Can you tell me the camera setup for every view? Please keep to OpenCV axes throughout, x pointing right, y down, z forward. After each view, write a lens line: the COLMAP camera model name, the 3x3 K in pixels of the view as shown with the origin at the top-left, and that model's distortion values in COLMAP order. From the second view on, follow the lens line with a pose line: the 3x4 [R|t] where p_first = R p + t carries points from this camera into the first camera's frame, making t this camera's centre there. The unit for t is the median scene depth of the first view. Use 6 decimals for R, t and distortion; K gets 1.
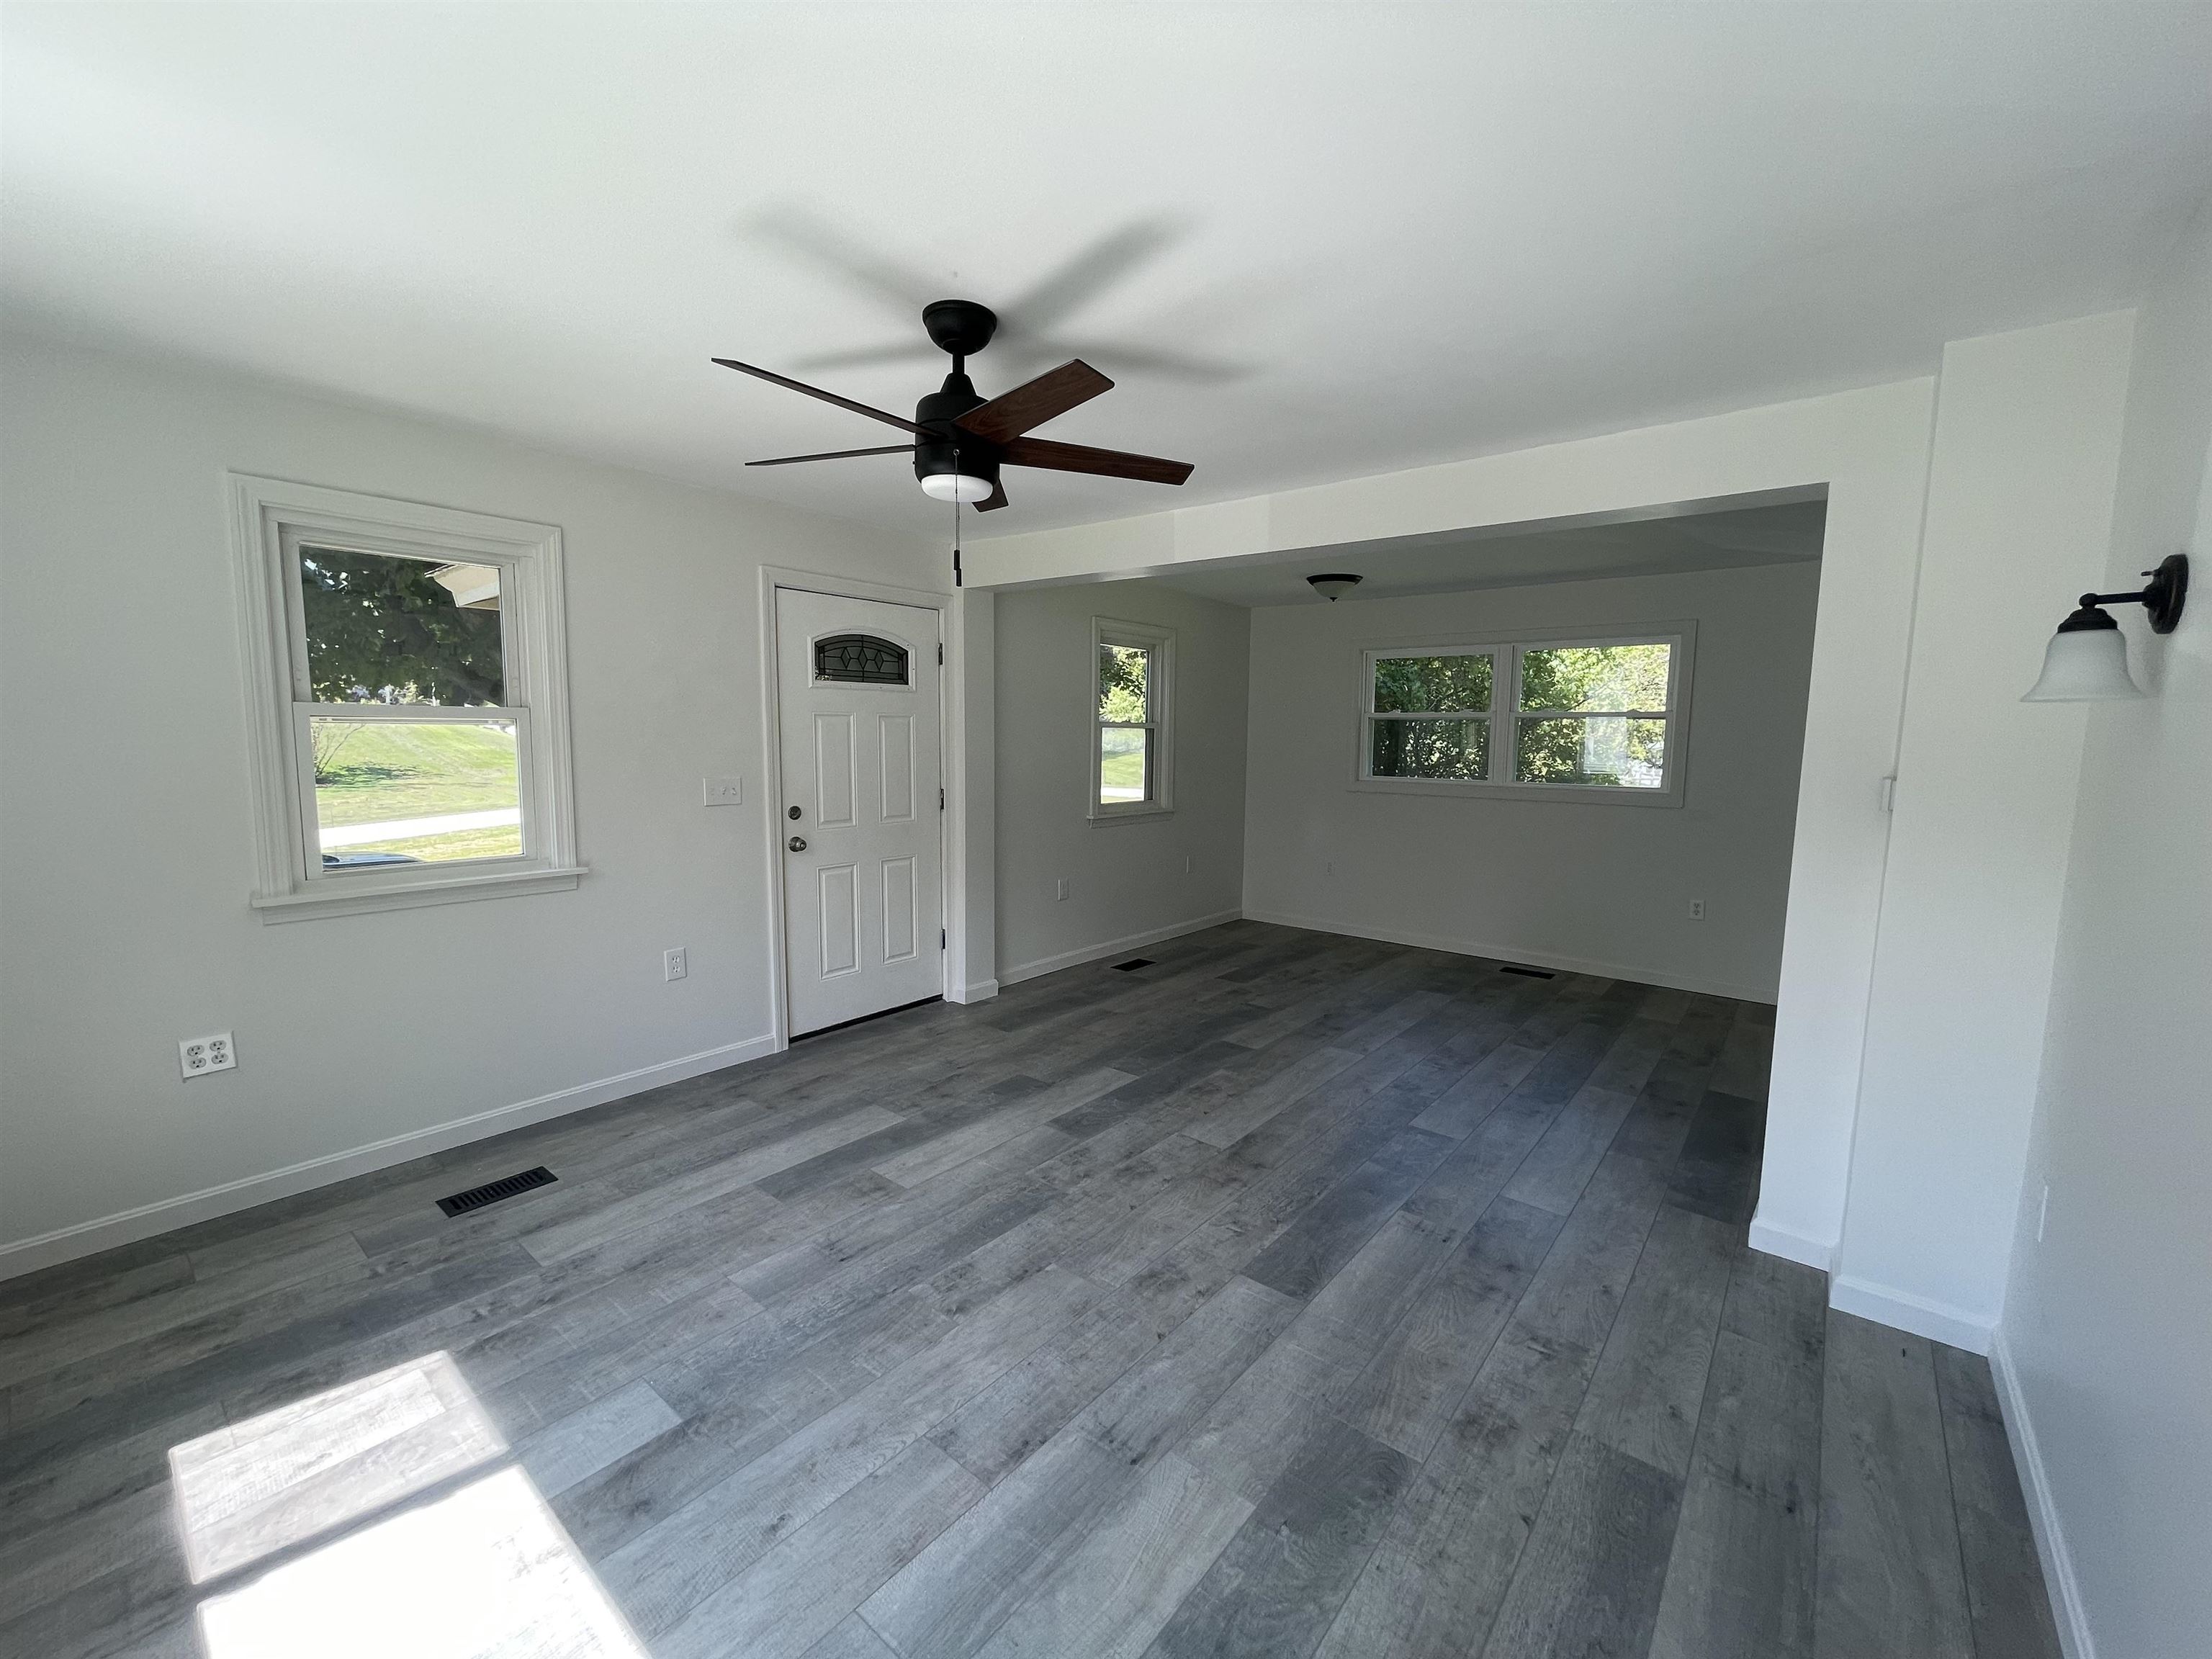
lens RADIAL K [[894.1, 0, 1103.0], [0, 894.1, 827.3], [0, 0, 1]] dist [-0.001674, 0.000366]
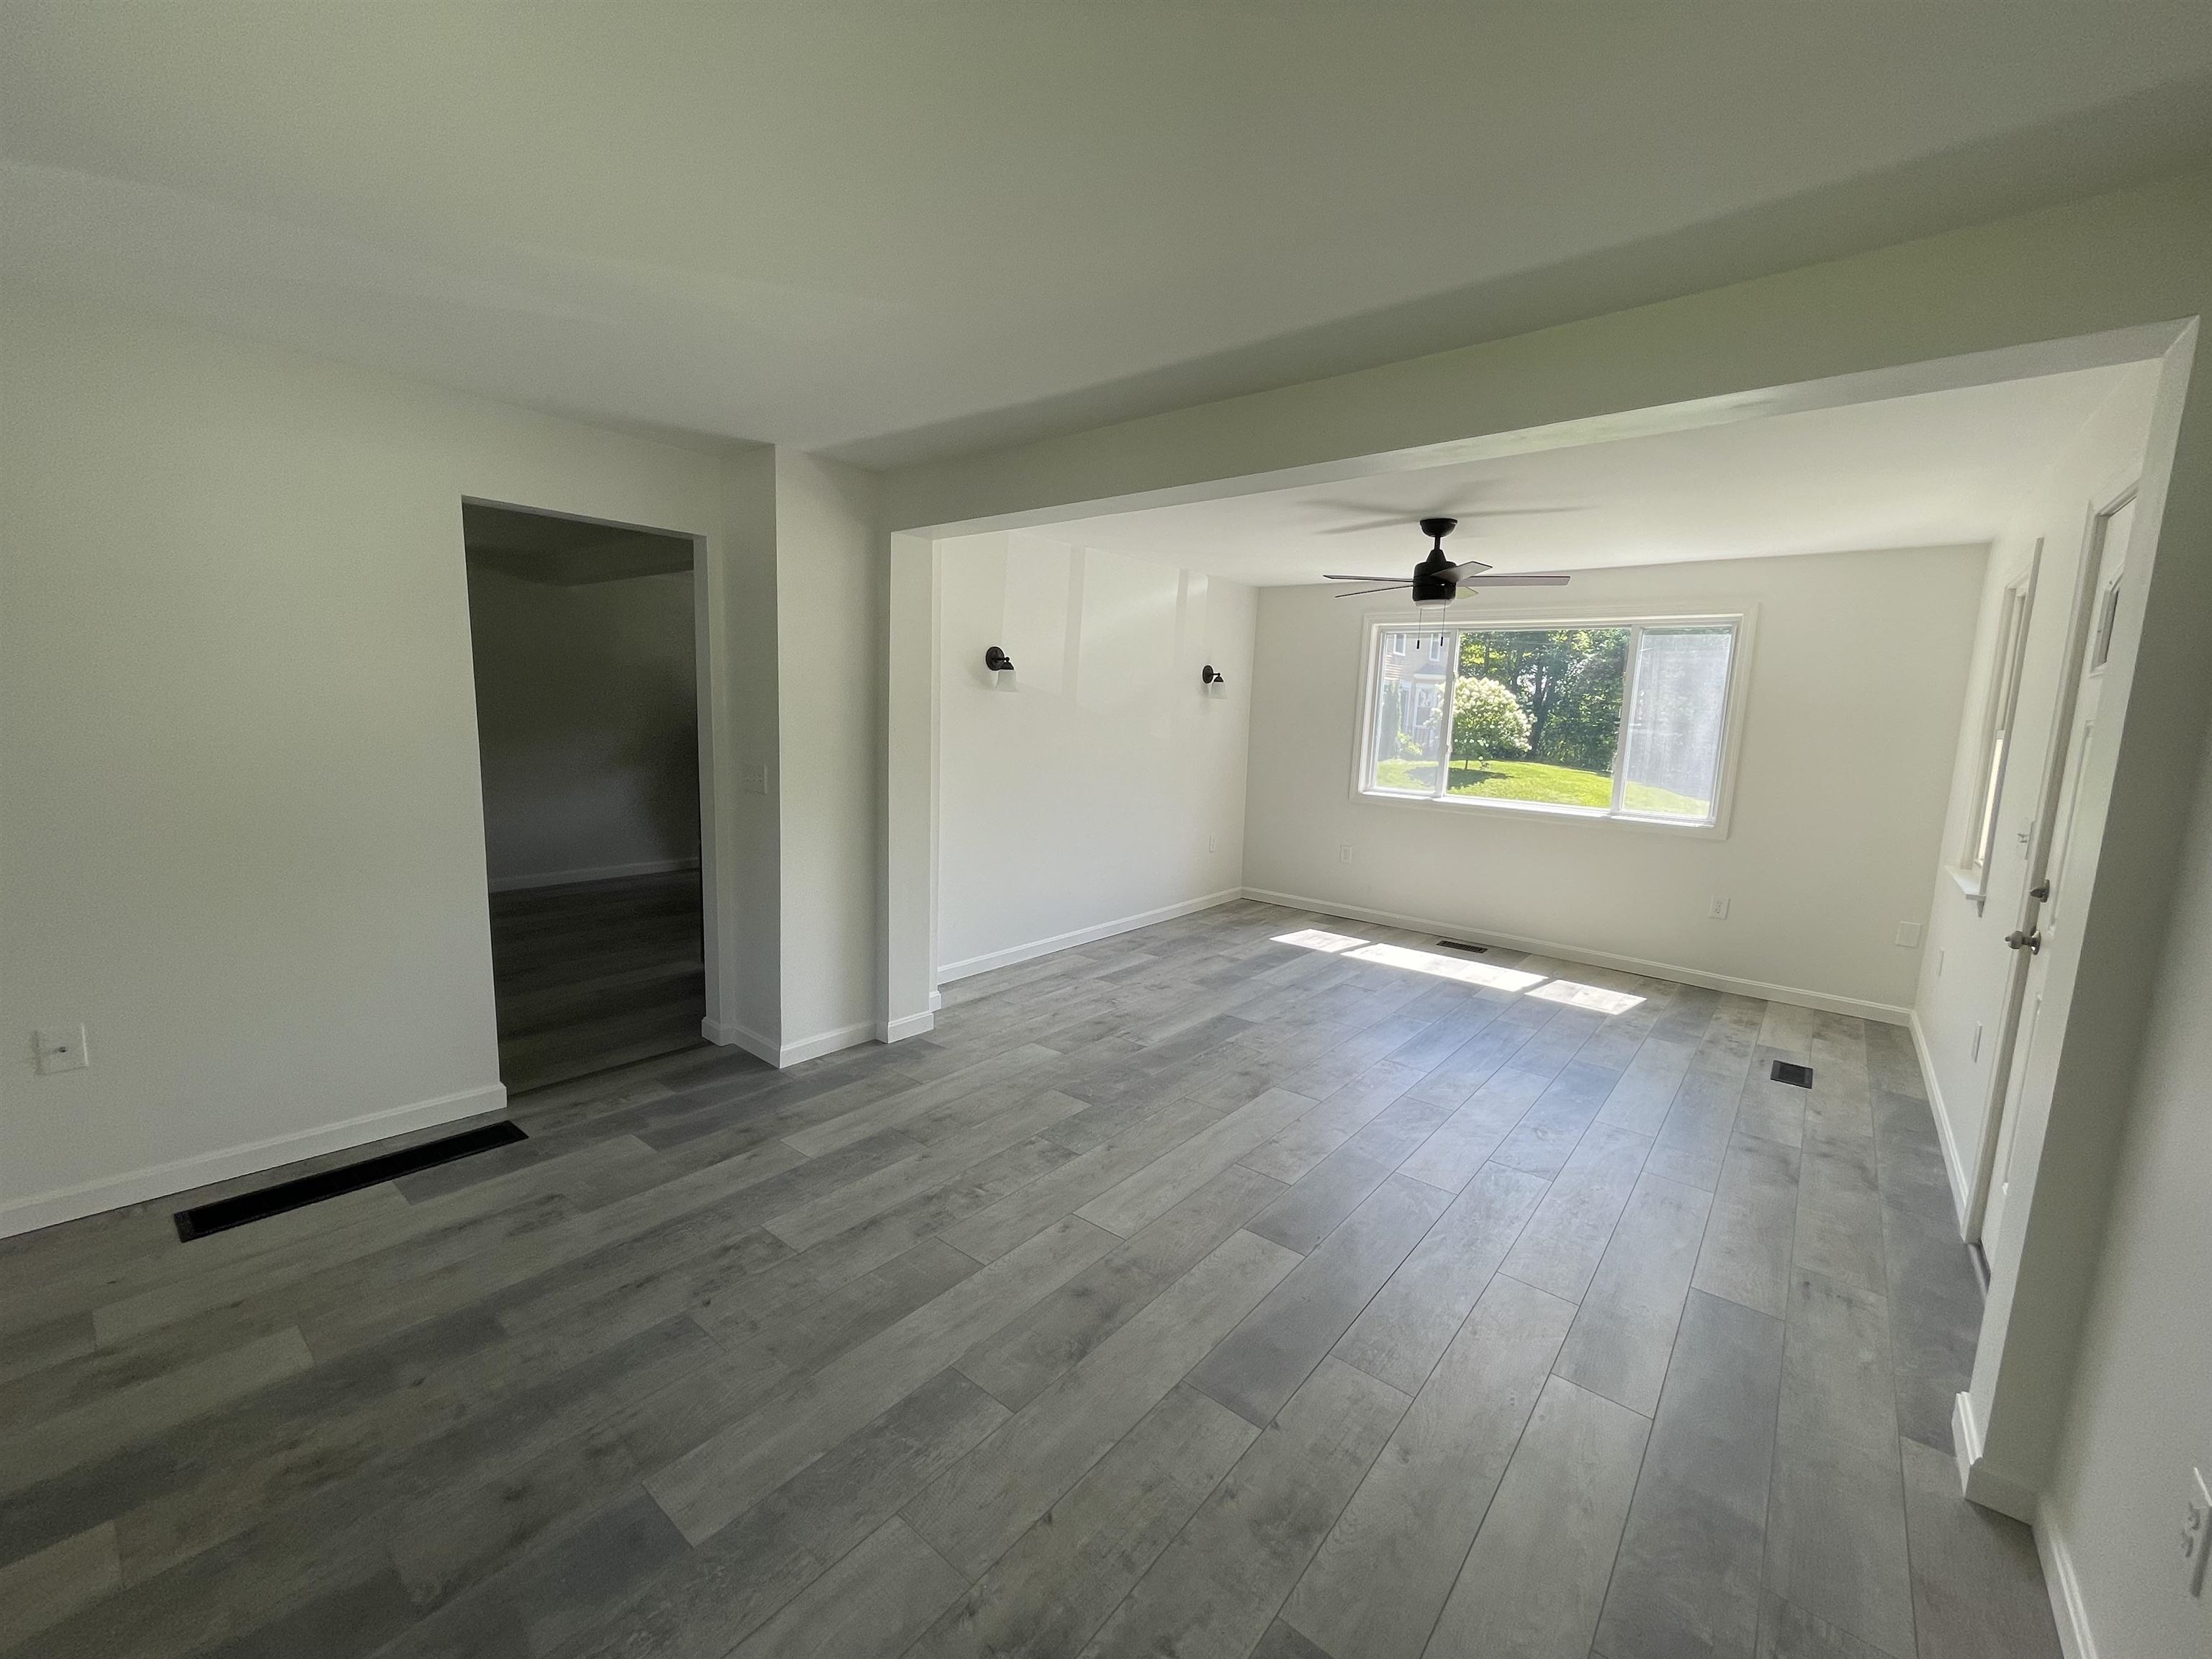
lens RADIAL K [[894.1, 0, 1103.3], [0, 894.1, 834.5], [0, 0, 1]] dist [-0.001674, 0.000366]
pose [[-0.998779, -0.048564, -0.009011, 0.369280], [-0.049289, 0.968111, 0.245625, -0.210894], [-0.003205, 0.245770, -0.969323, 1.971859]]
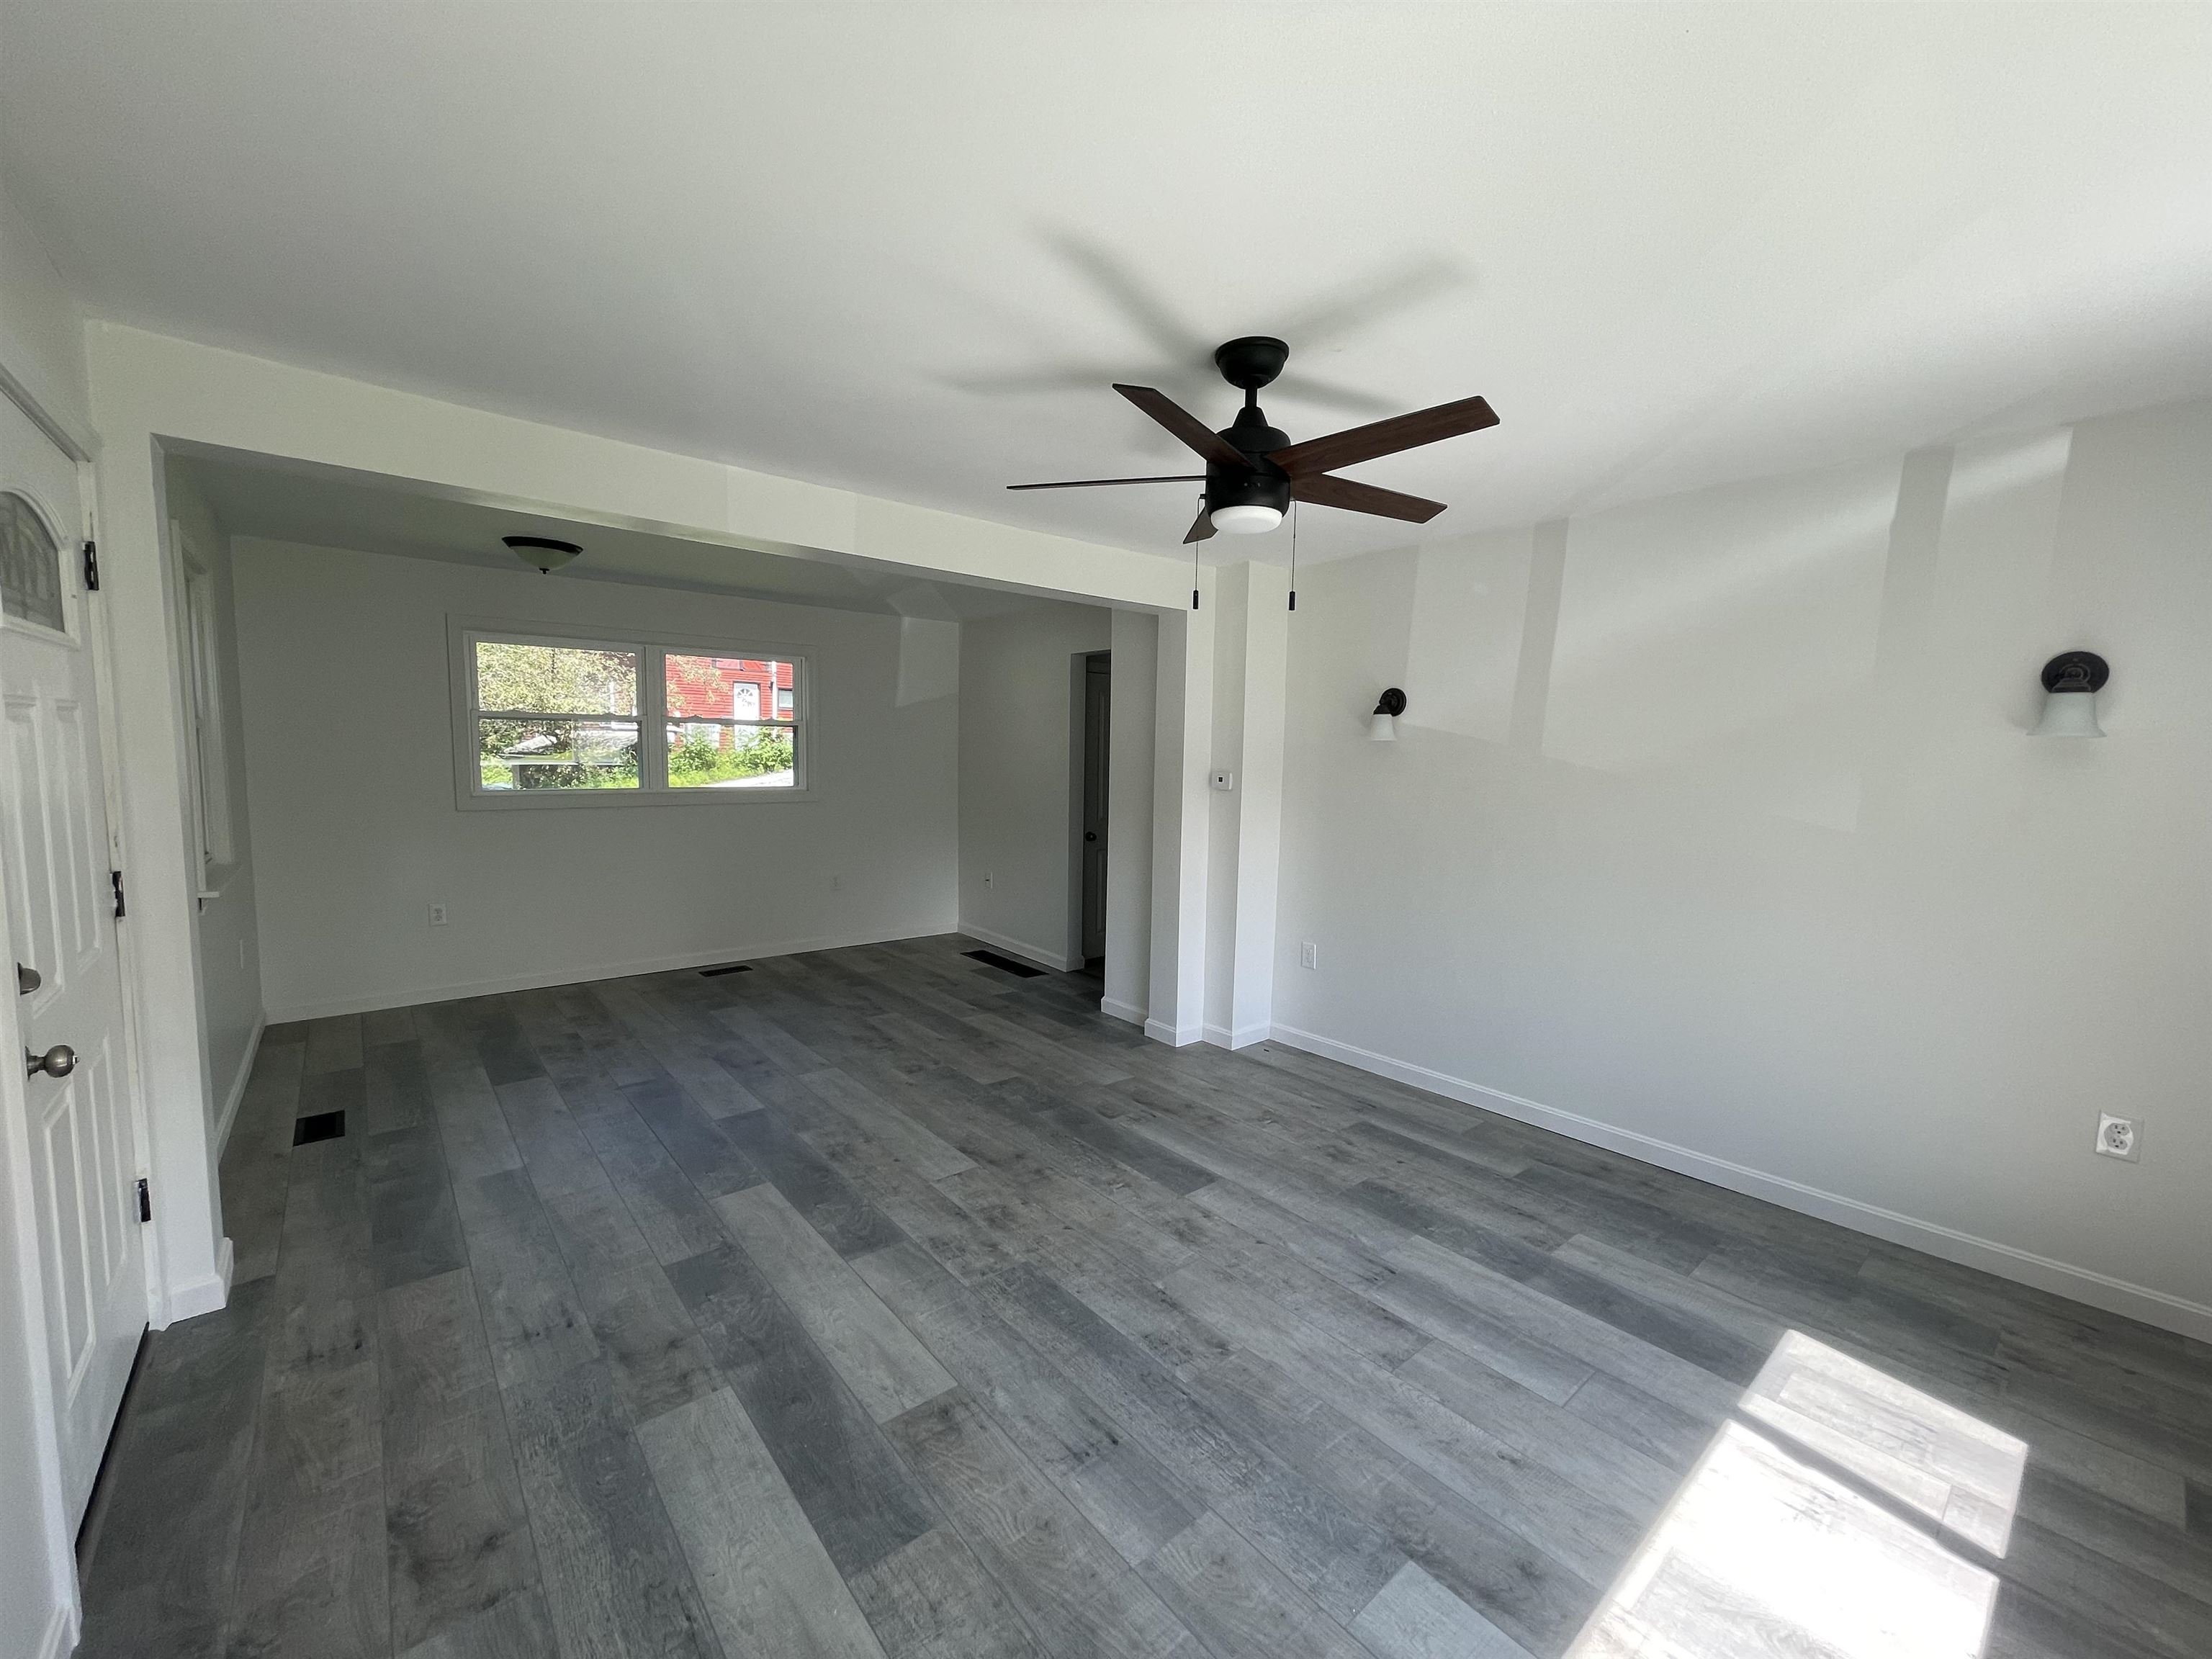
lens RADIAL K [[894.1, 0, 1109.8], [0, 894.1, 833.8], [0, 0, 1]] dist [-0.001674, 0.000366]
pose [[0.177666, -0.104975, 0.978476, -0.762664], [0.087171, 0.992064, 0.090605, -0.085118], [-0.980222, 0.069198, 0.185407, 0.629979]]
